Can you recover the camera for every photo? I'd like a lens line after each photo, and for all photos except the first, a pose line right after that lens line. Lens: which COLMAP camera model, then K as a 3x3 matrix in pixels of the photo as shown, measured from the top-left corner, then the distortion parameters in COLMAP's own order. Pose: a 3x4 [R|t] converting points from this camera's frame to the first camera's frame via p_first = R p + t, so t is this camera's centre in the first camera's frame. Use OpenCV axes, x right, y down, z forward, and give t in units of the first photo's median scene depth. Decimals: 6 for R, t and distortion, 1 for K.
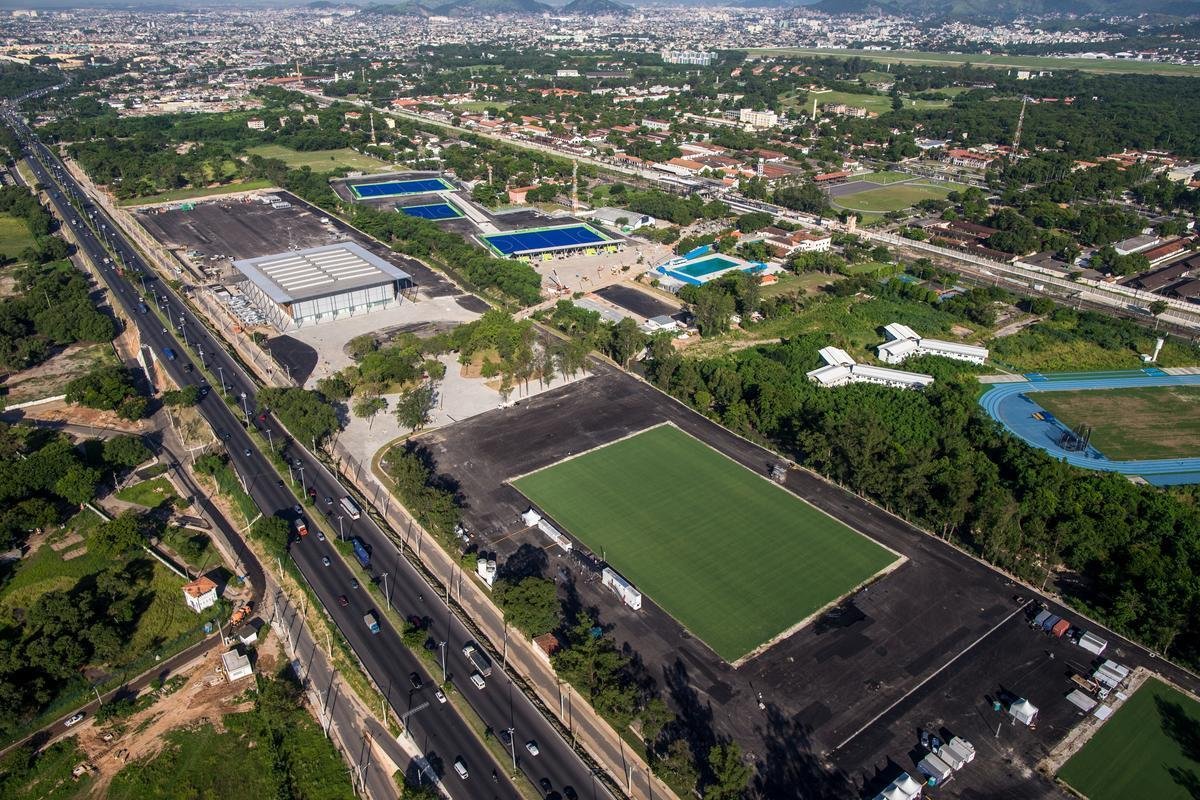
lens RADIAL K [[835.3, 0, 600.0], [0, 835.3, 400.0], [0, 0, 1]] dist [-0.025033, 0.003683]
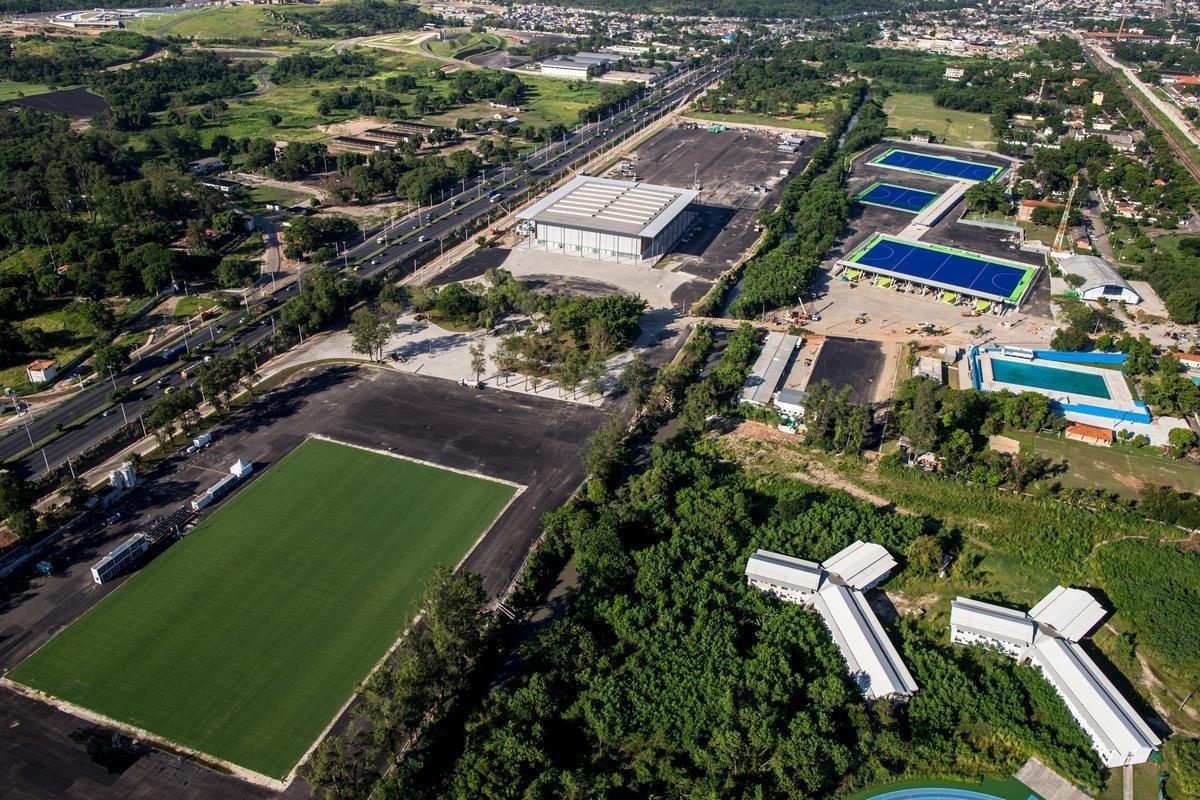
lens RADIAL K [[904.4, 0, 600.0], [0, 904.4, 400.0], [0, 0, 1]] dist [-0.022747, 0.003595]
pose [[0.542184, 0.417063, -0.729448, 0.542674], [-0.399197, 0.891747, 0.213142, -0.193983], [0.739377, 0.175632, 0.649981, 0.427060]]
